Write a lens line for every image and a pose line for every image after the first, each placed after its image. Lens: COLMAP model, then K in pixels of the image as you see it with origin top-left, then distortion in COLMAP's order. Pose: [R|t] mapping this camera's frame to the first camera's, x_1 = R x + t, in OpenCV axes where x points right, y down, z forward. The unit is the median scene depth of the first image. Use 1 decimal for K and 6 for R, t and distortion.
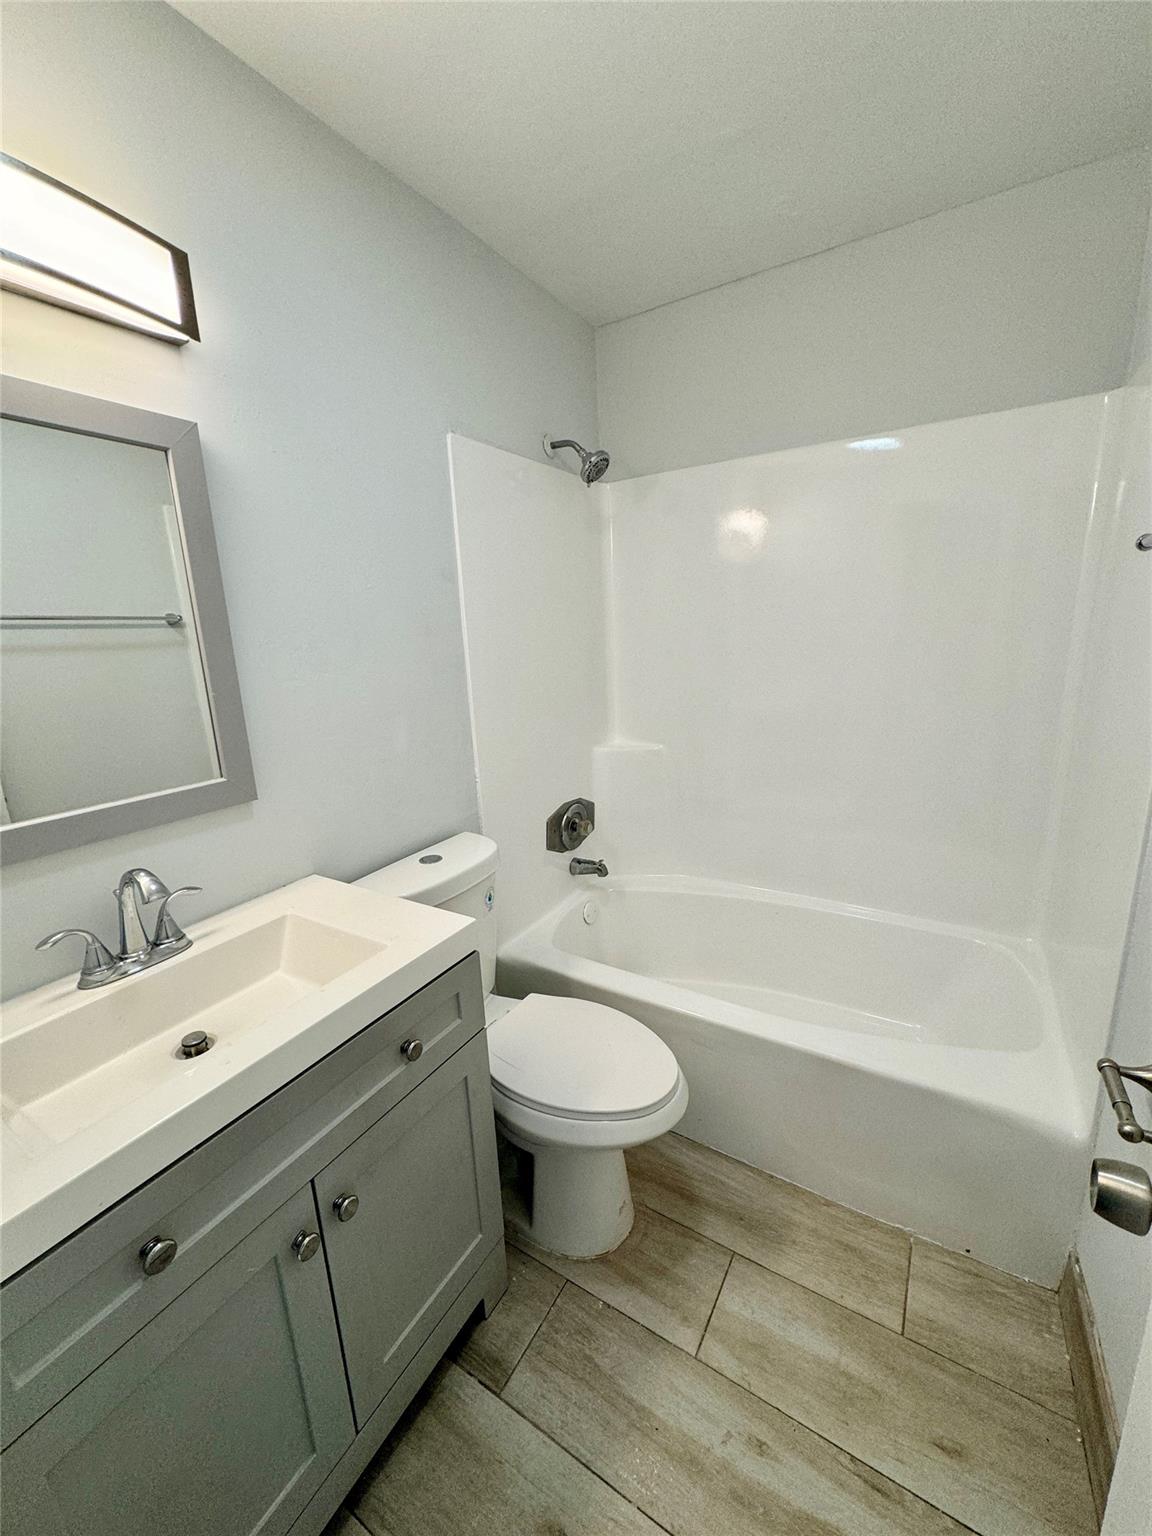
lens RADIAL K [[611.0, 0, 579.9], [0, 611.0, 768.3], [0, 0, 1]] dist [-0.000751, -0.000015]
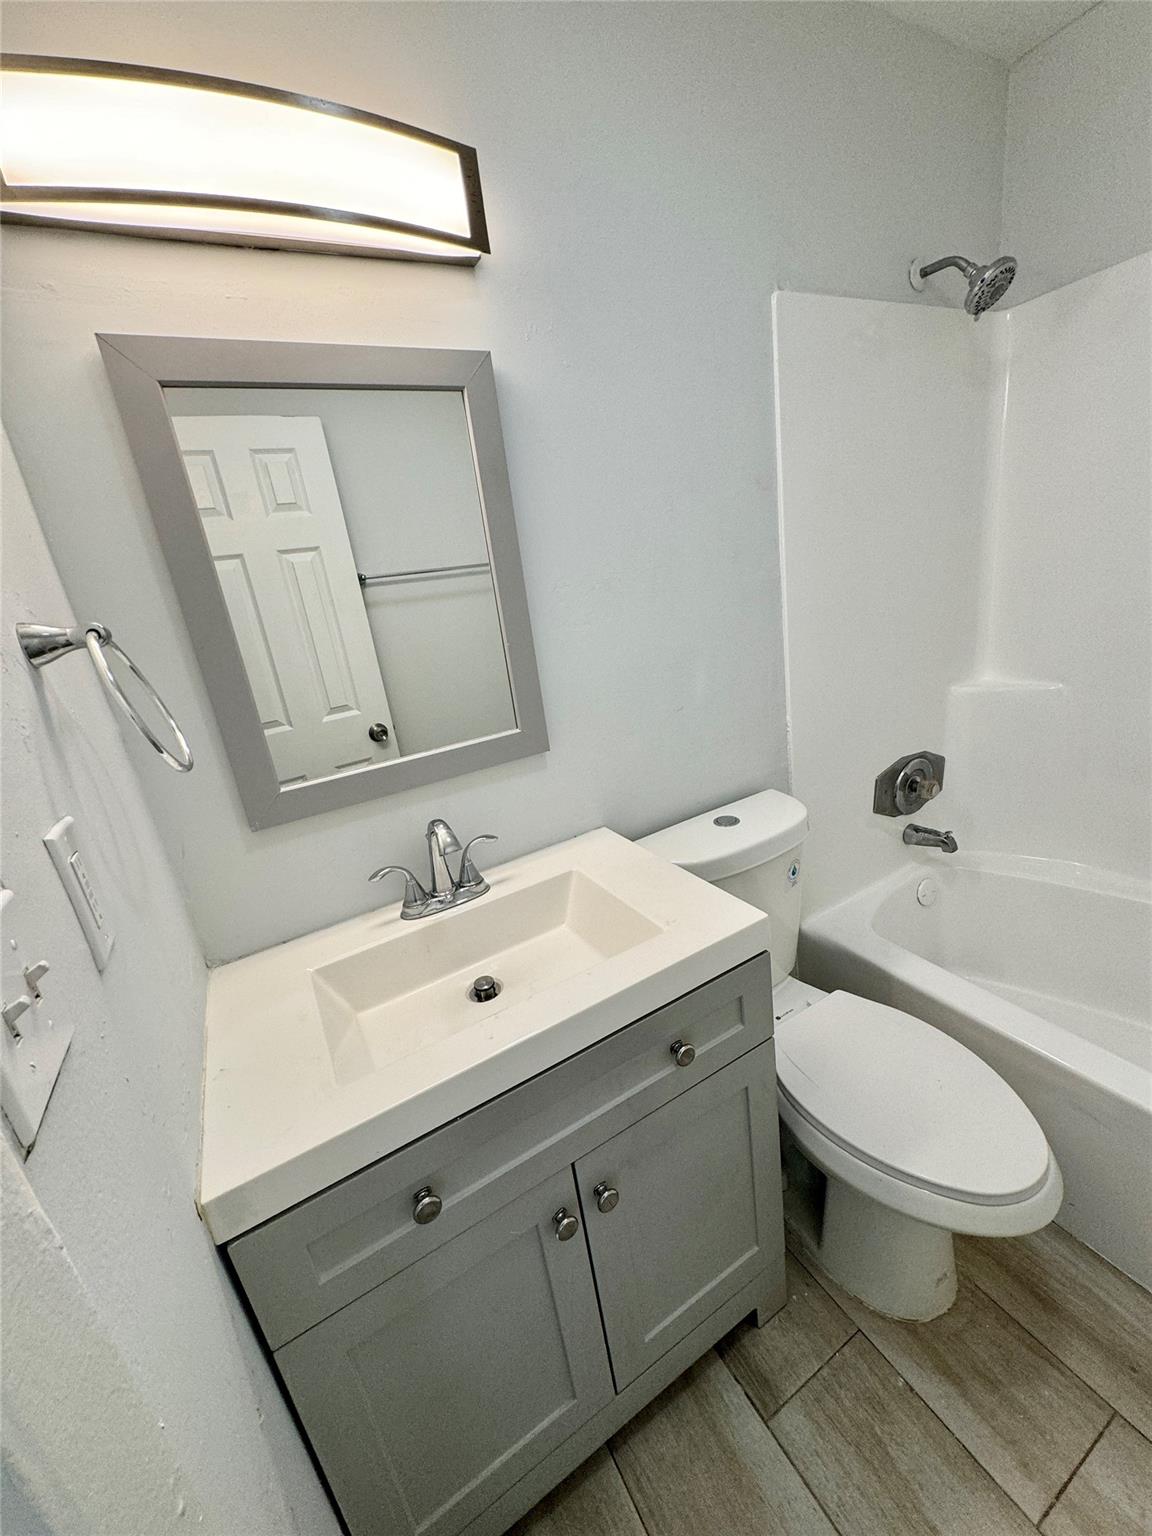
lens RADIAL K [[611.0, 0, 579.9], [0, 611.0, 768.3], [0, 0, 1]] dist [-0.000751, -0.000015]
pose [[0.870760, 0.074785, -0.485987, -0.004885], [-0.013136, 0.991552, 0.129047, -0.048366], [0.491532, -0.105985, 0.864386, 0.168728]]
